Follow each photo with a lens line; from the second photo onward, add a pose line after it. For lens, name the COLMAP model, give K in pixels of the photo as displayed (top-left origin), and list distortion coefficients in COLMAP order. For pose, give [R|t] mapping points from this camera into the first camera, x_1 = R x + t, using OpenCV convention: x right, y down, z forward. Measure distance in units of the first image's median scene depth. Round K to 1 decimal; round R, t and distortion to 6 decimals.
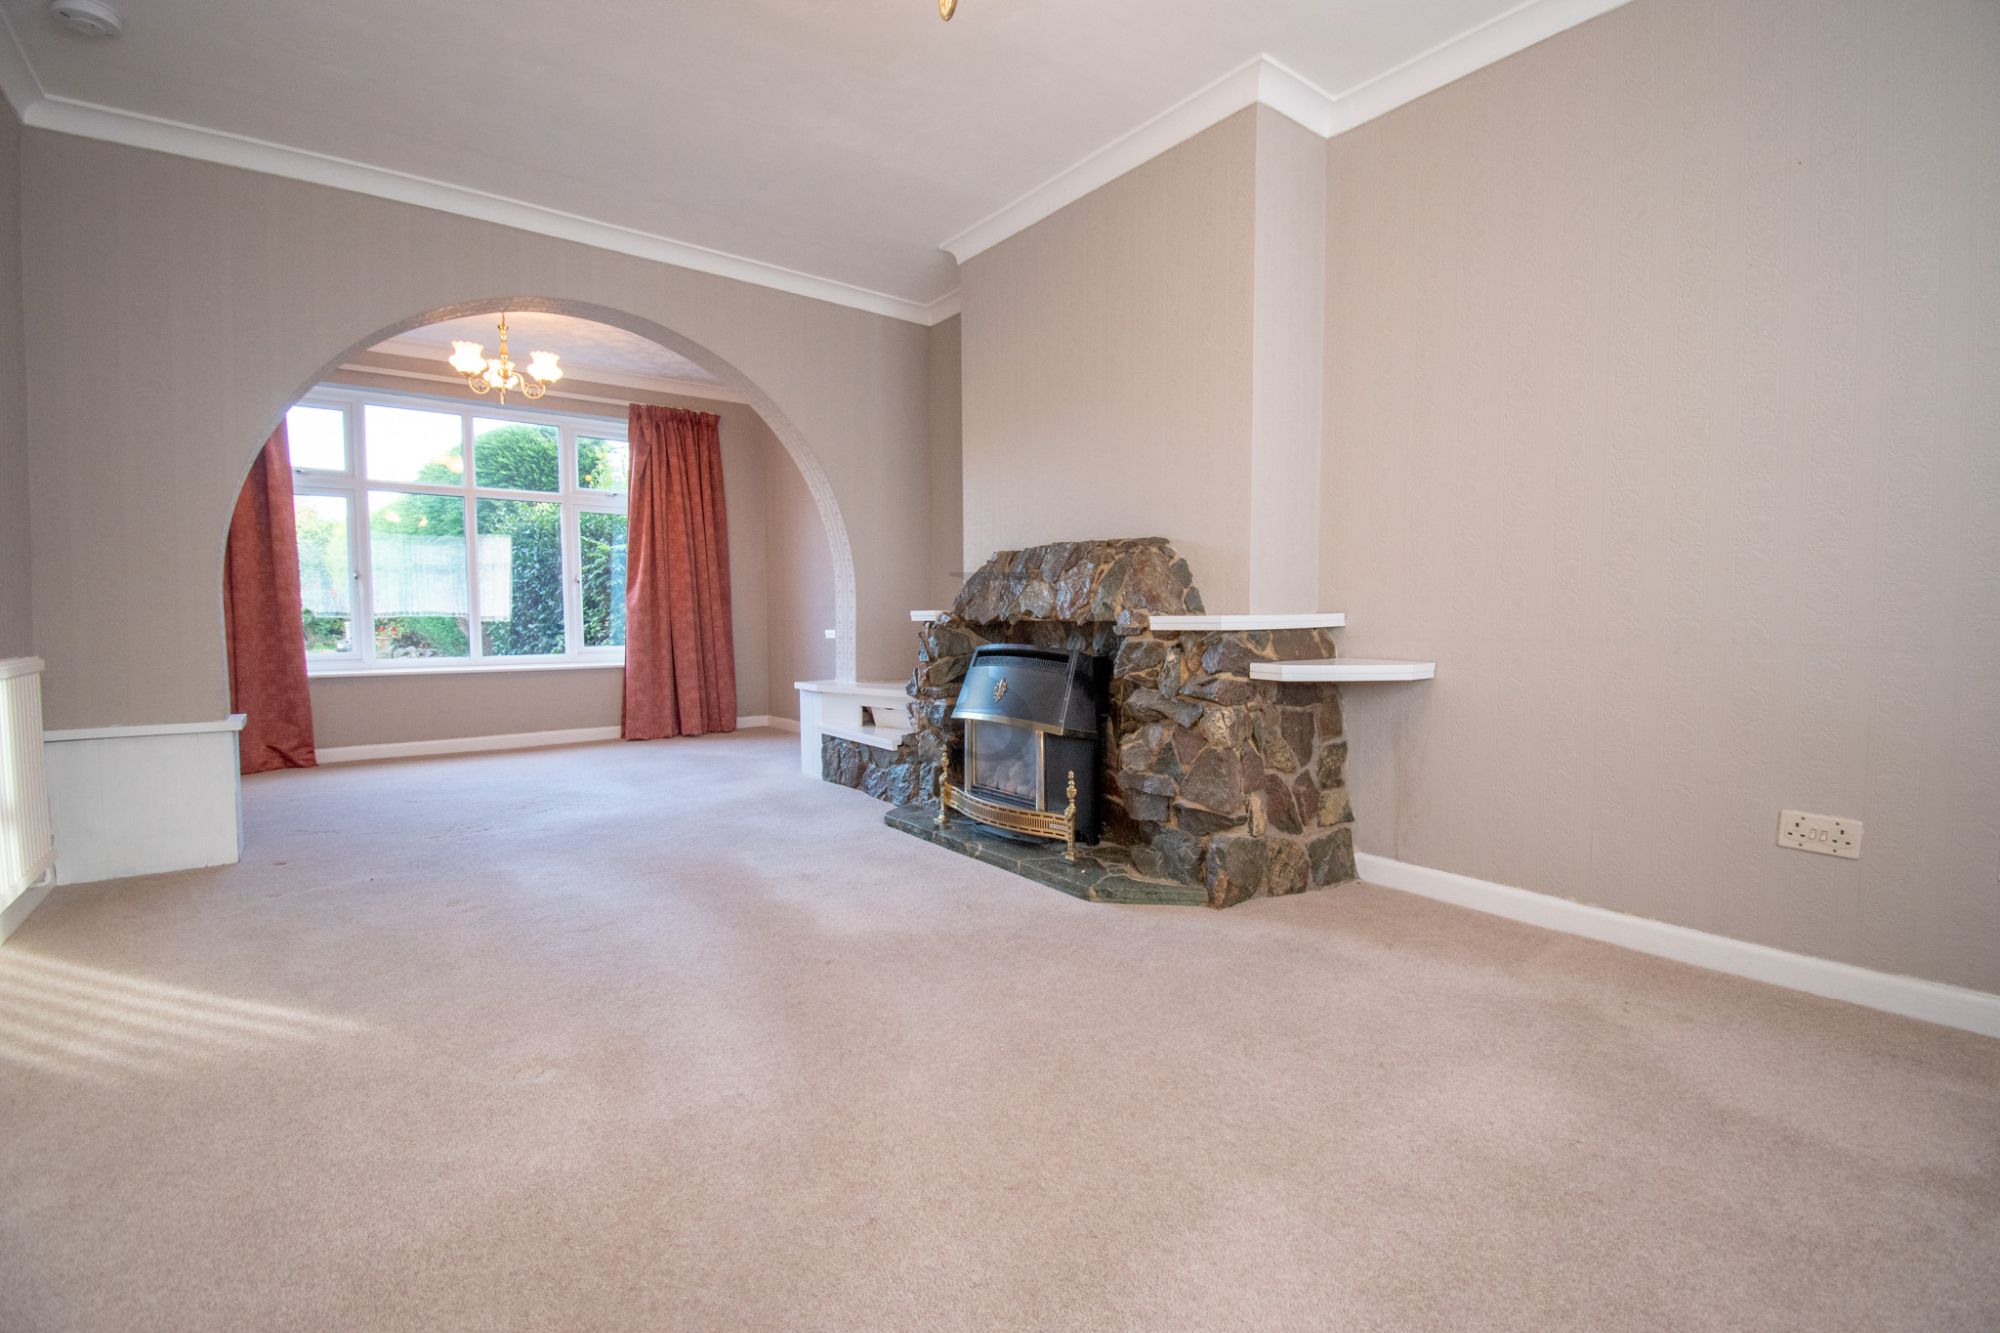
lens RADIAL K [[901.0, 0, 1004.6], [0, 901.0, 662.9], [0, 0, 1]] dist [-0.000337, -0.000098]
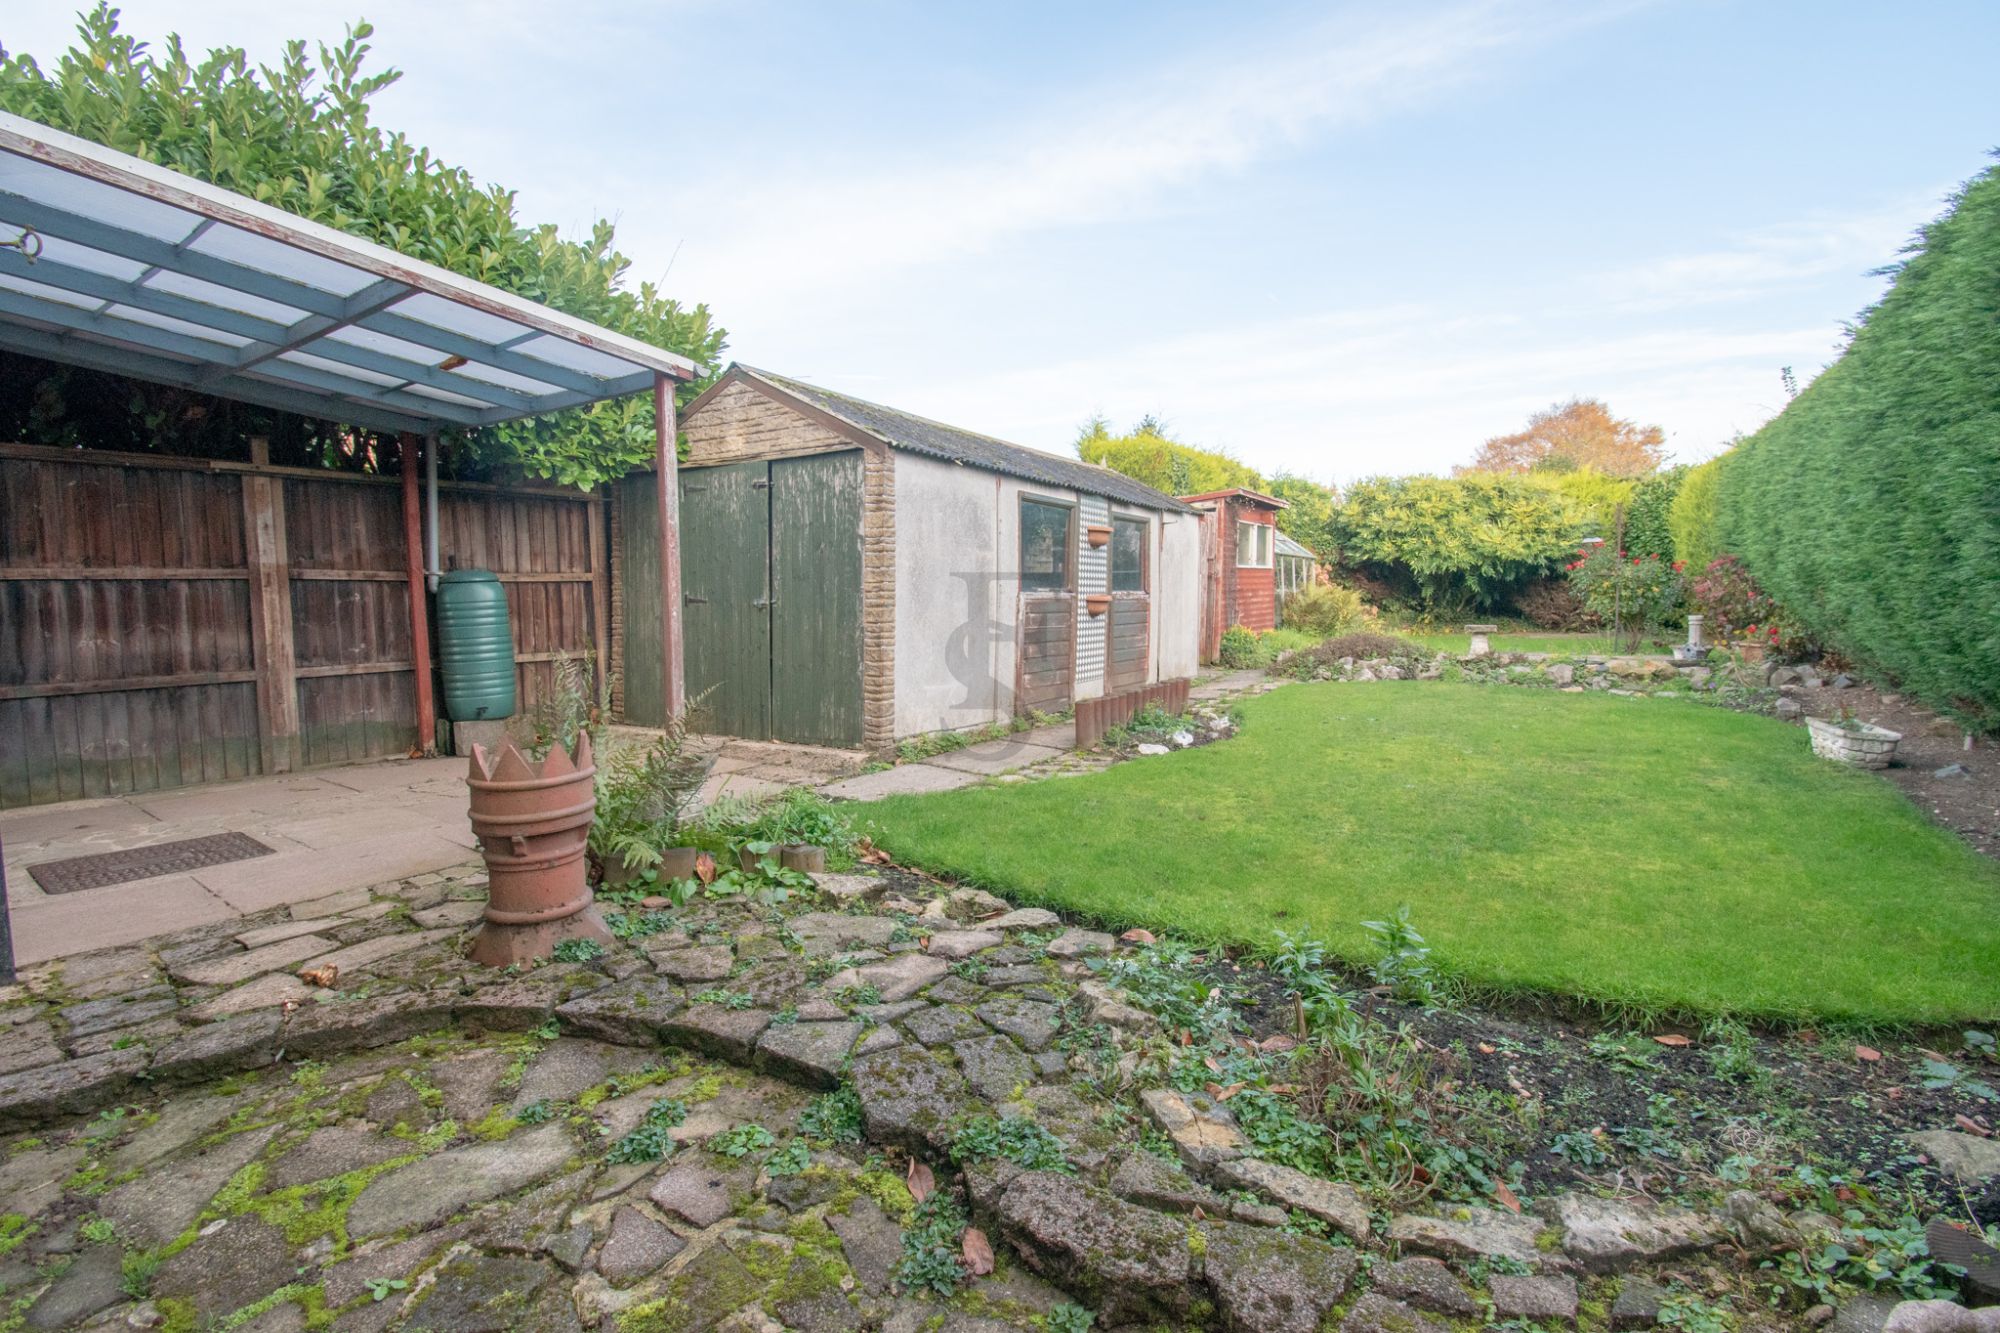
lens RADIAL K [[901.0, 0, 996.9], [0, 901.0, 661.6], [0, 0, 1]] dist [-0.000337, -0.000098]
pose [[0.284110, 0.078468, -0.955575, -0.279846], [-0.065813, 0.995891, 0.062211, -0.022566], [0.956530, 0.045215, 0.288106, 0.378224]]
